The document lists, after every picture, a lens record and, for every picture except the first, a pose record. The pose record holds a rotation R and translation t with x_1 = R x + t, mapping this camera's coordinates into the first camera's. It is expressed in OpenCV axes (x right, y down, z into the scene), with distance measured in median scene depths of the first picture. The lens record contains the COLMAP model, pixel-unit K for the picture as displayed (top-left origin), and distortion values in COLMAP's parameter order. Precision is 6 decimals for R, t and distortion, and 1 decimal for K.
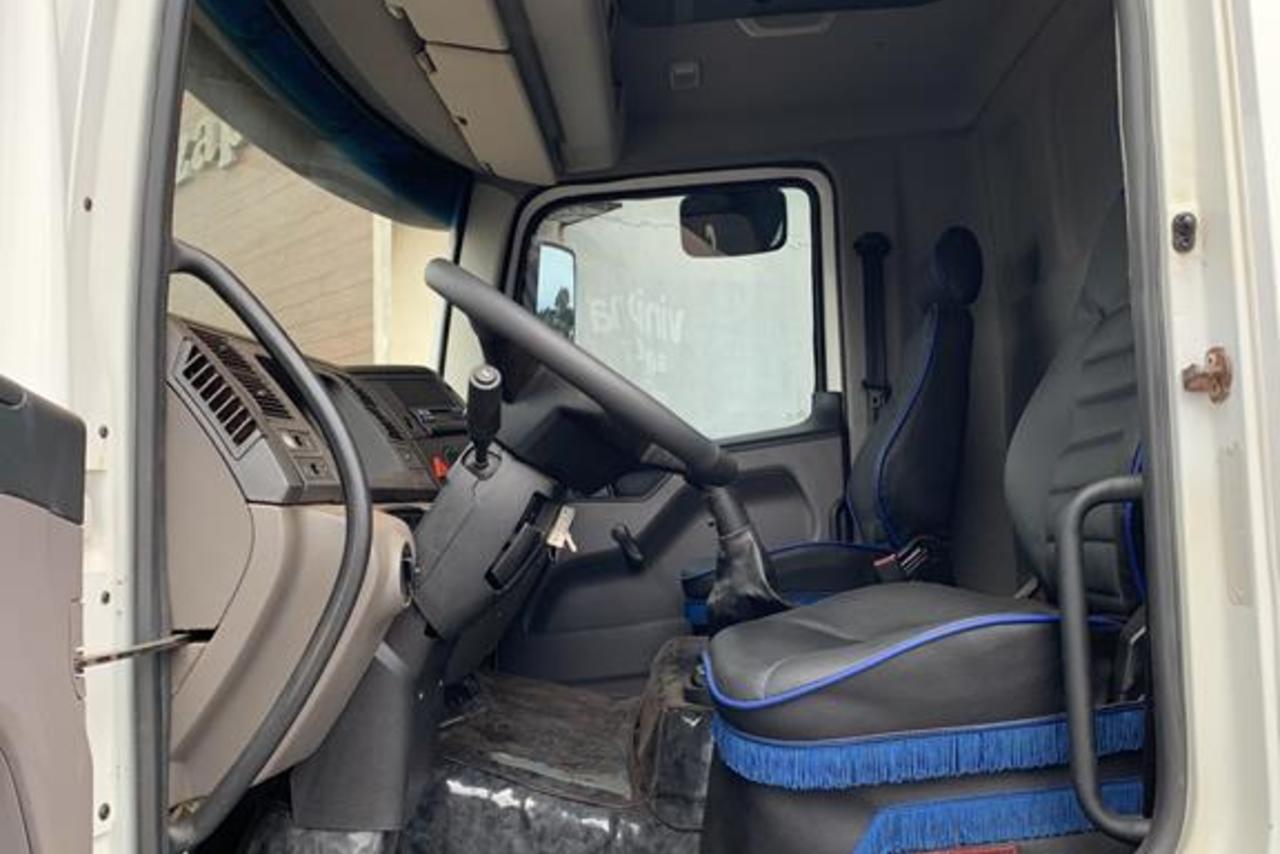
lens RADIAL K [[1271.8, 0, 640.0], [0, 1271.8, 427.0], [0, 0, 1]] dist [-0.008204, -0.012071]
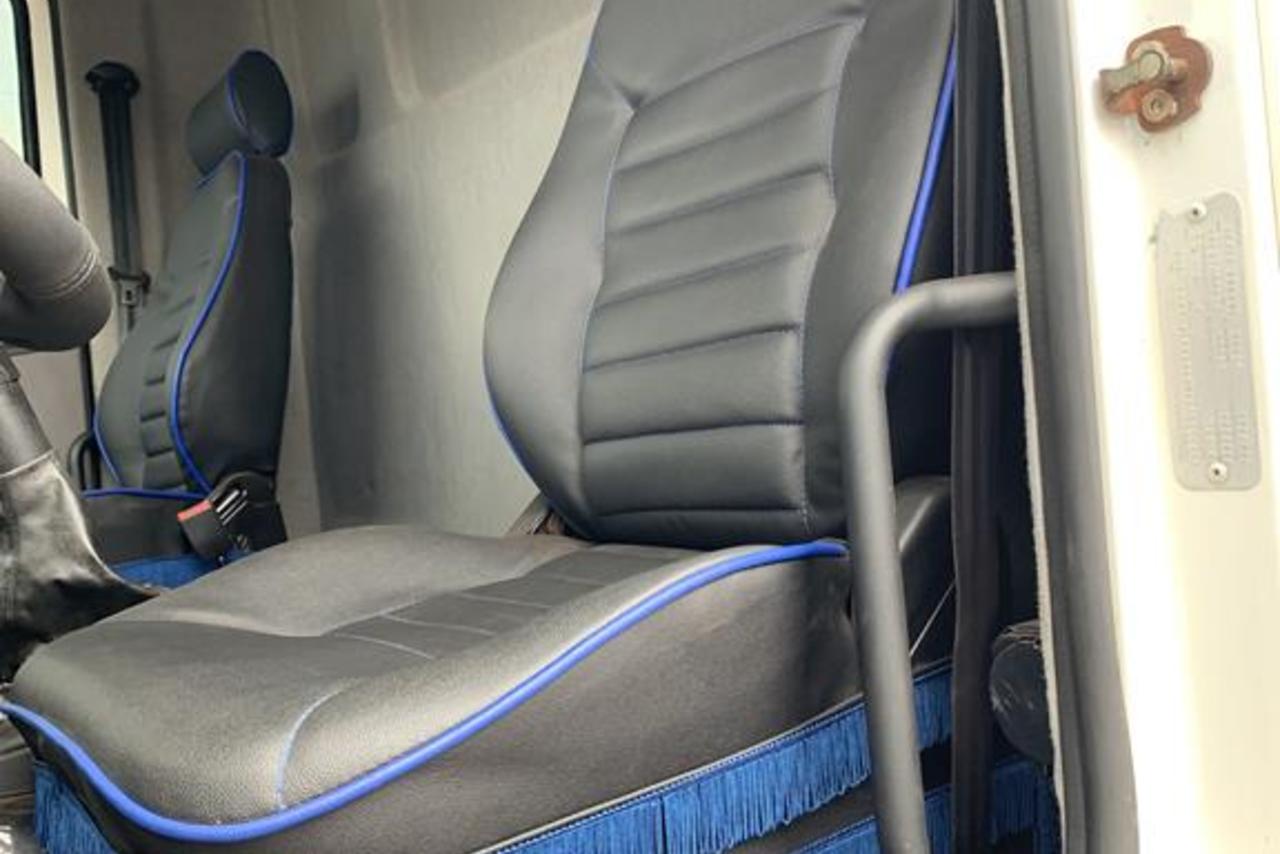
lens RADIAL K [[1271.8, 0, 640.0], [0, 1271.8, 427.0], [0, 0, 1]] dist [-0.008204, -0.012071]
pose [[0.791662, -0.040769, 0.609597, -0.043793], [0.021233, 0.999004, 0.039238, 0.051533], [-0.610590, -0.018120, 0.791740, 0.423849]]
